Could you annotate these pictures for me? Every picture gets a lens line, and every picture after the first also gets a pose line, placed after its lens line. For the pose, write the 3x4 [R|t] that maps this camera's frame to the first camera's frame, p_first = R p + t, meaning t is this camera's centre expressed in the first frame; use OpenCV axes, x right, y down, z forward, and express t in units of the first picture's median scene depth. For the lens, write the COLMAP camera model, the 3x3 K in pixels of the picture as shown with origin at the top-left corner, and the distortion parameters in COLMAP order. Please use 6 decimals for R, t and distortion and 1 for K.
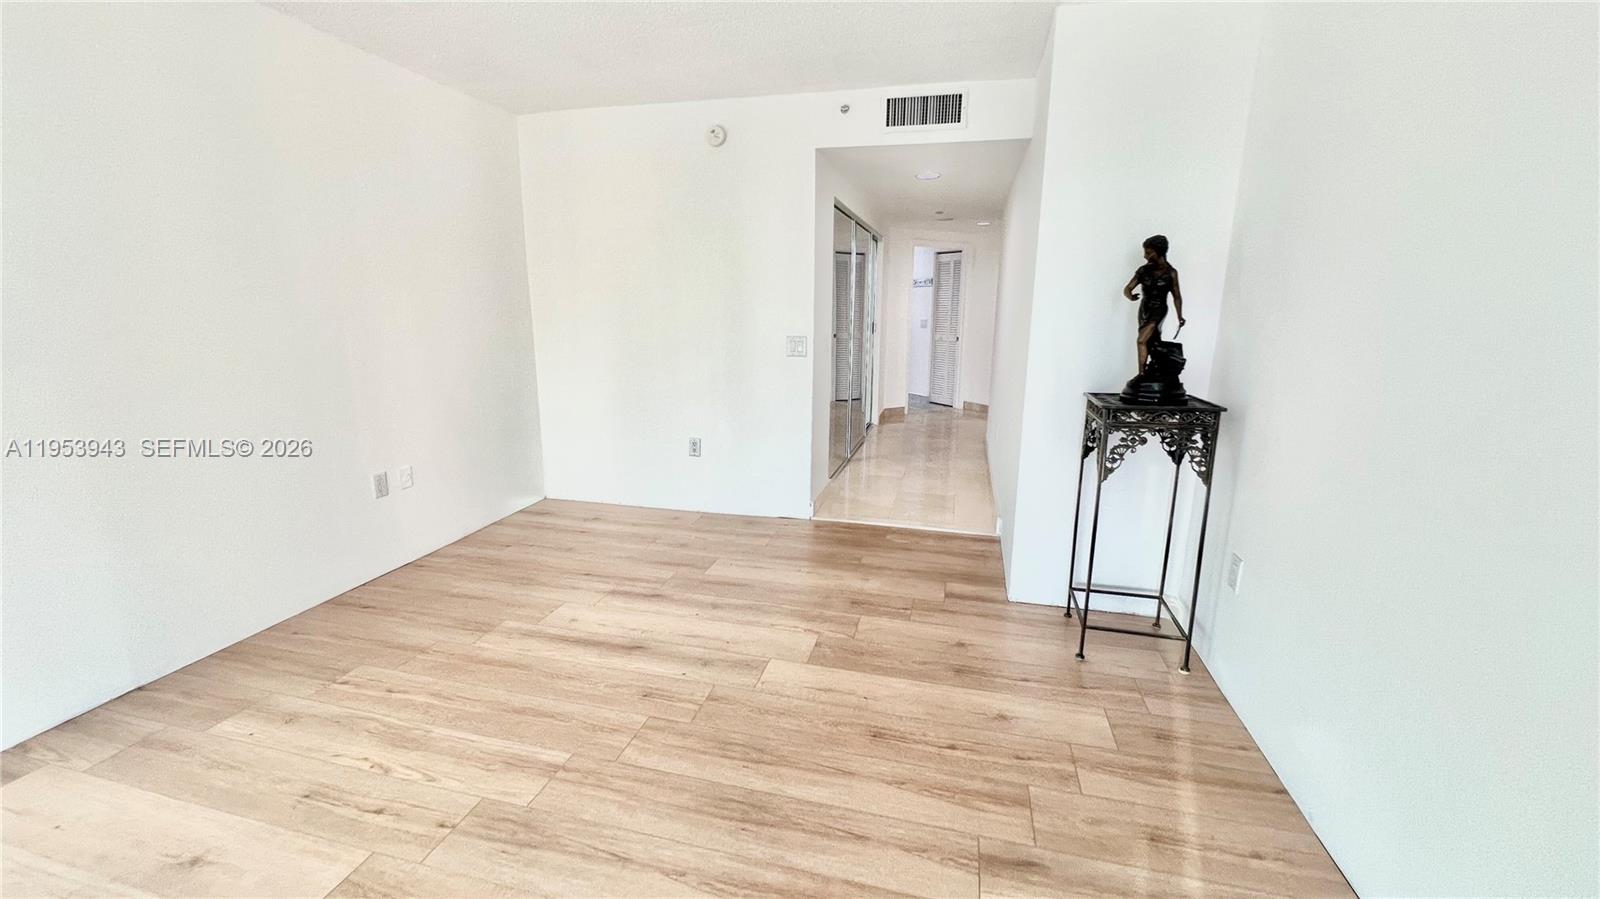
lens RADIAL K [[641.9, 0, 796.1], [0, 641.9, 445.7], [0, 0, 1]] dist [-0.004294, 0.000703]
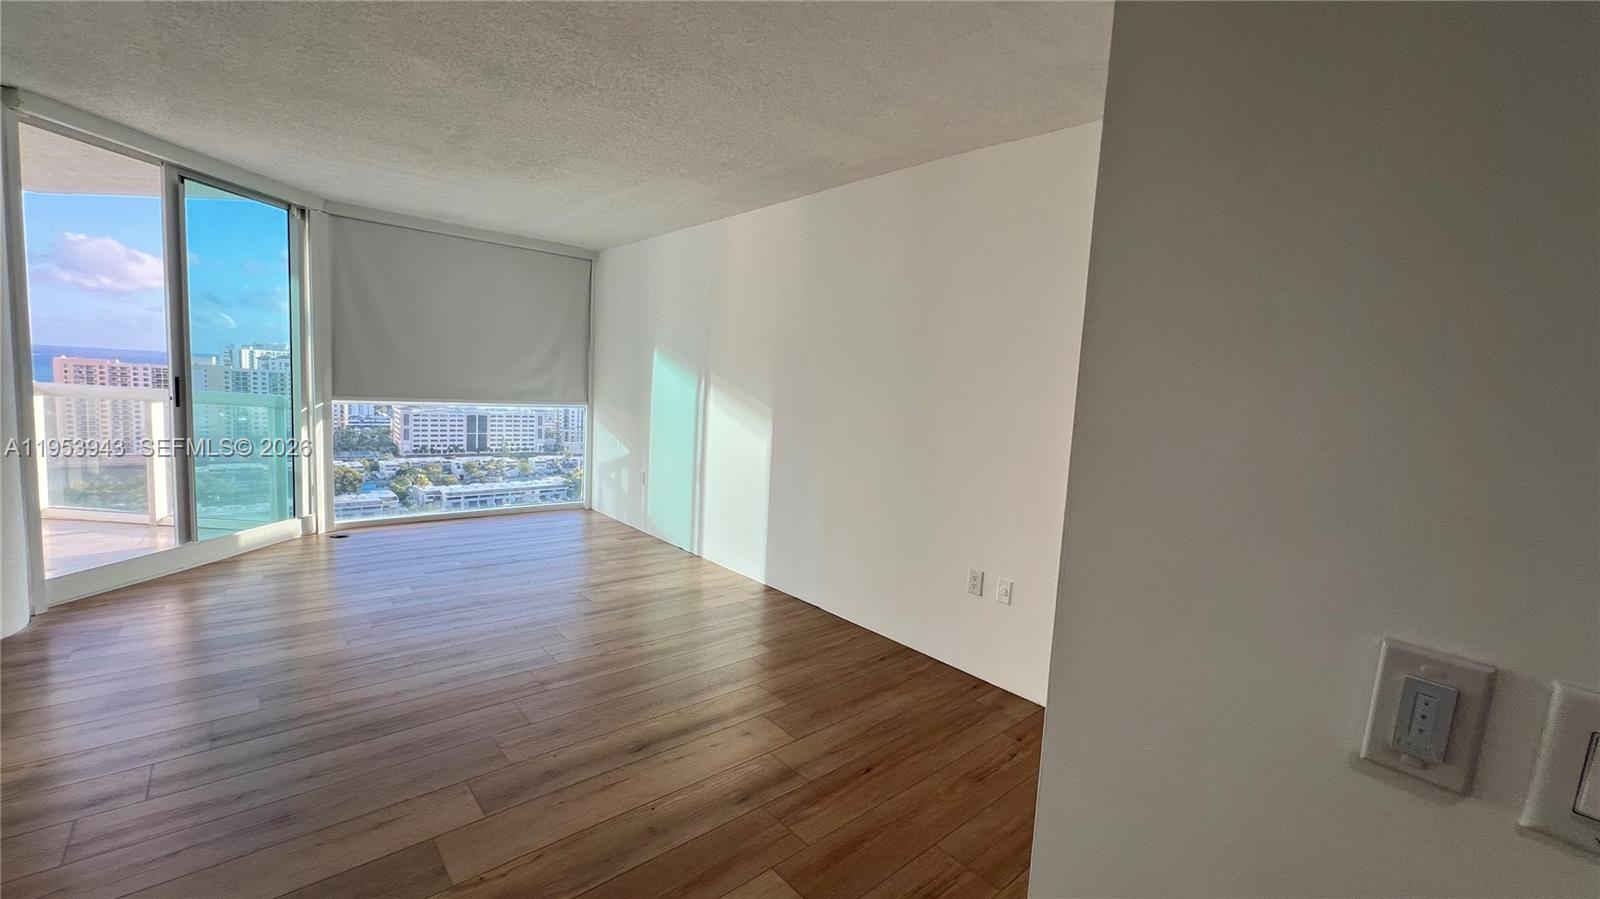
lens RADIAL K [[641.9, 0, 796.1], [0, 641.9, 445.7], [0, 0, 1]] dist [-0.004294, 0.000703]
pose [[-0.559311, 0.044480, -0.827764, 0.338909], [-0.239719, 0.947217, 0.212874, -0.318280], [0.793540, 0.317494, -0.519126, 1.425507]]
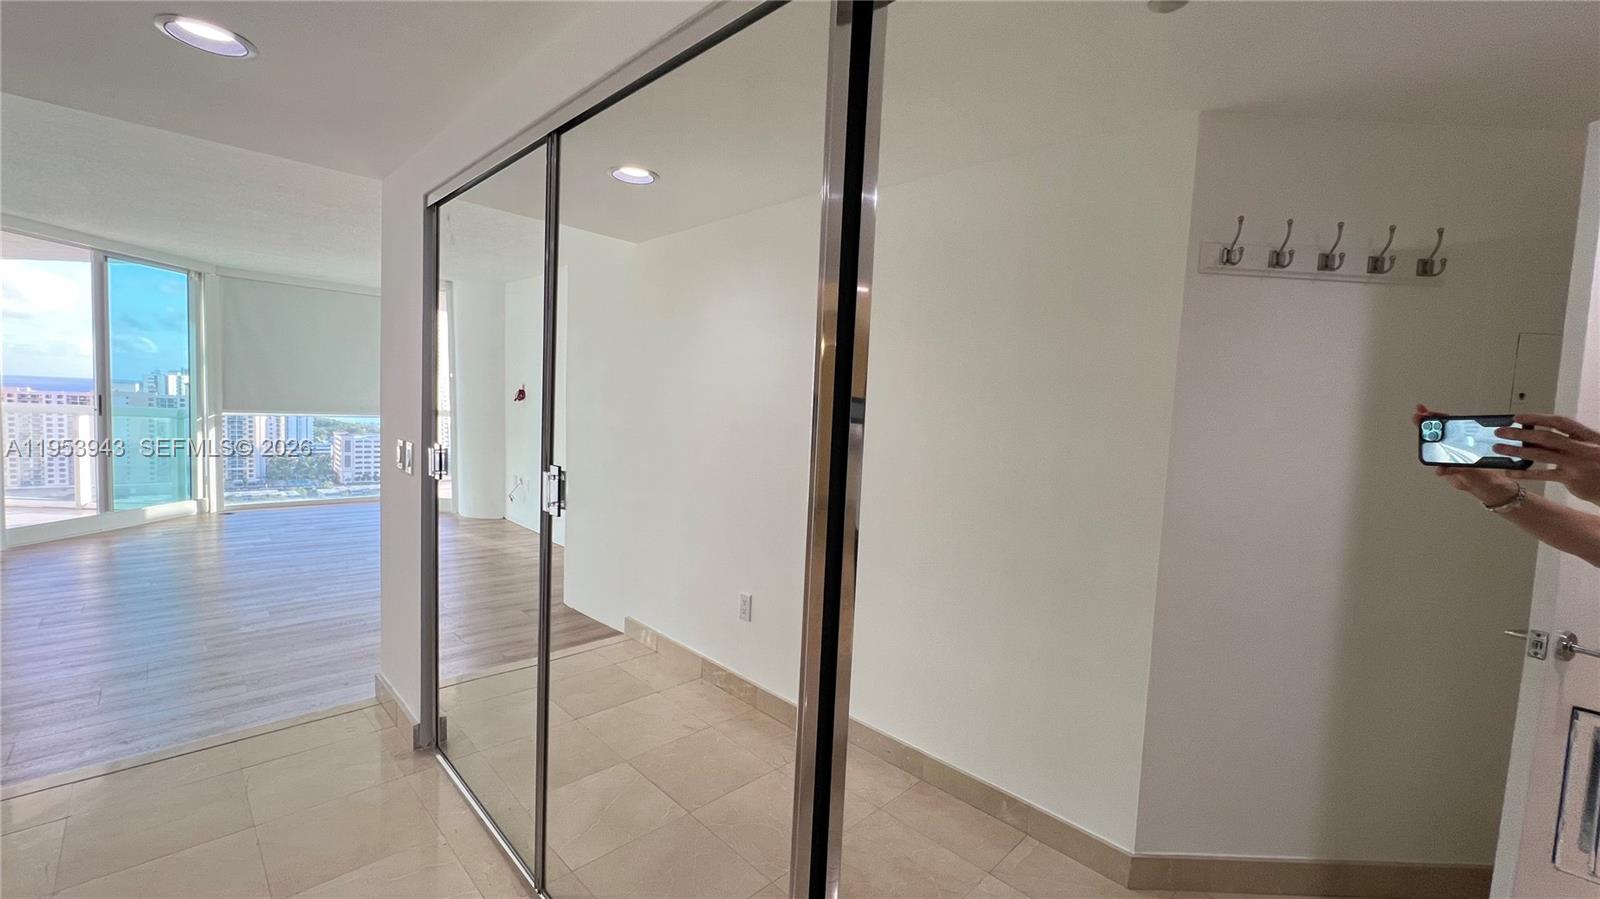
lens RADIAL K [[641.9, 0, 796.1], [0, 641.9, 445.7], [0, 0, 1]] dist [-0.004294, 0.000703]
pose [[-0.505366, 0.026947, -0.862484, 0.560892], [-0.235401, 0.957296, 0.167841, -0.534540], [0.830176, 0.287851, -0.477441, 2.385931]]
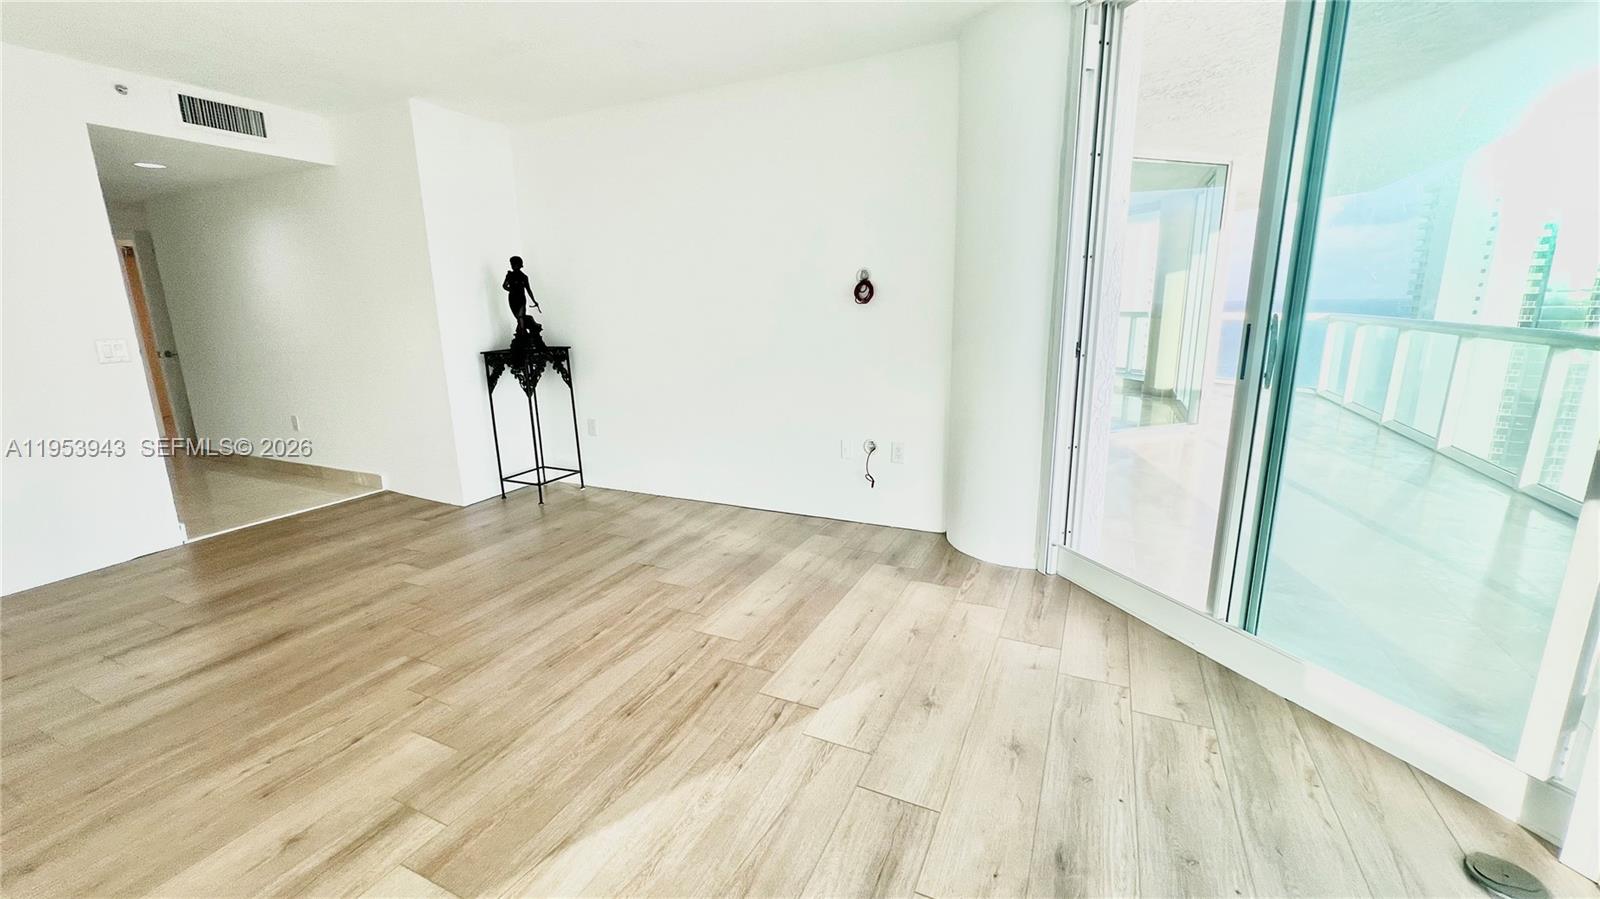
lens RADIAL K [[641.9, 0, 796.1], [0, 641.9, 445.7], [0, 0, 1]] dist [-0.004294, 0.000703]
pose [[0.190809, -0.221692, 0.956266, -0.932596], [0.232614, 0.956629, 0.175362, 0.039496], [-0.953668, 0.188981, 0.234102, -0.058290]]
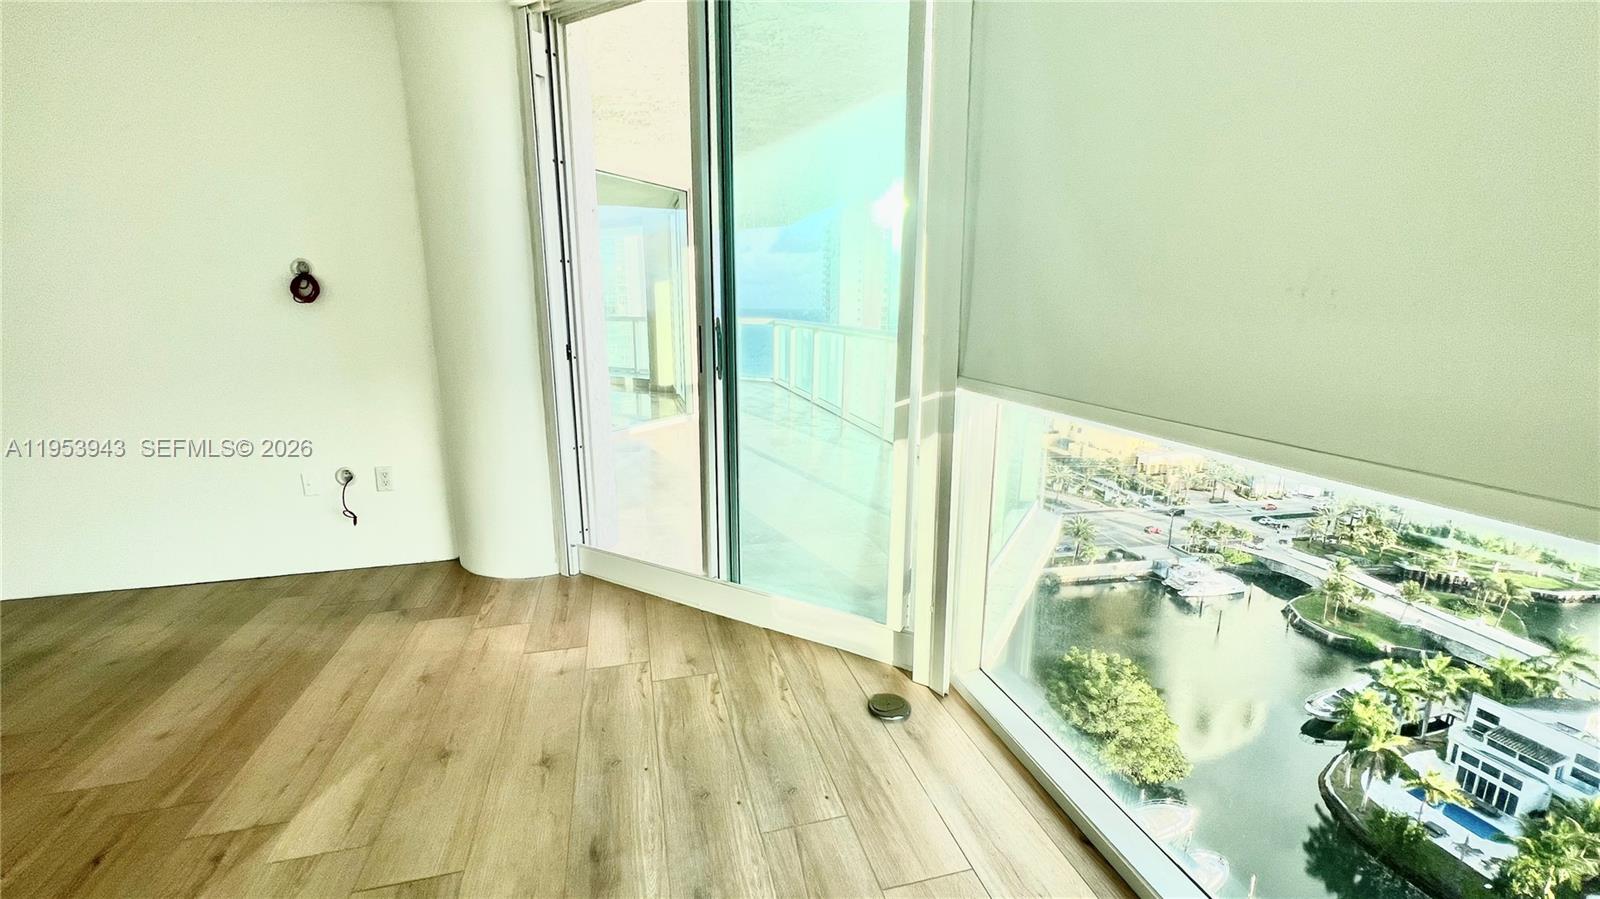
lens RADIAL K [[641.9, 0, 796.1], [0, 641.9, 445.7], [0, 0, 1]] dist [-0.004294, 0.000703]
pose [[-0.492588, -0.193846, 0.848399, -0.932247], [0.184599, 0.929418, 0.319538, 0.054014], [-0.850459, 0.314014, -0.422036, -0.103943]]
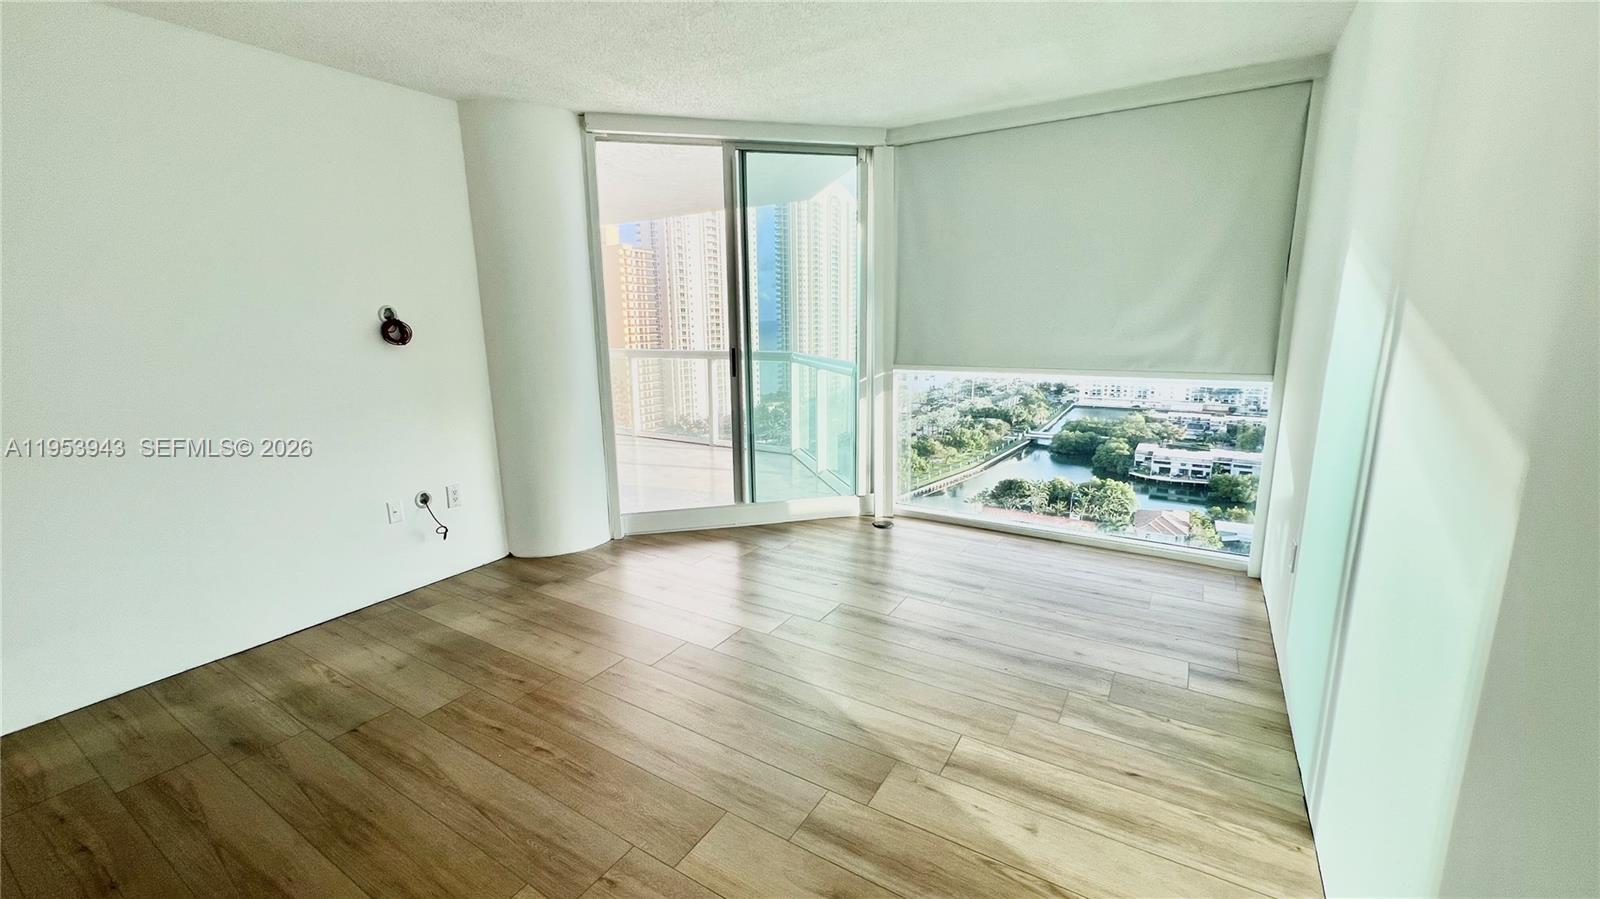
lens RADIAL K [[641.9, 0, 796.1], [0, 641.9, 445.7], [0, 0, 1]] dist [-0.004294, 0.000703]
pose [[-0.954591, -0.050730, 0.293568, -0.656845], [0.074158, 0.913918, 0.399067, -0.215996], [-0.288541, 0.402716, -0.868656, 0.921766]]
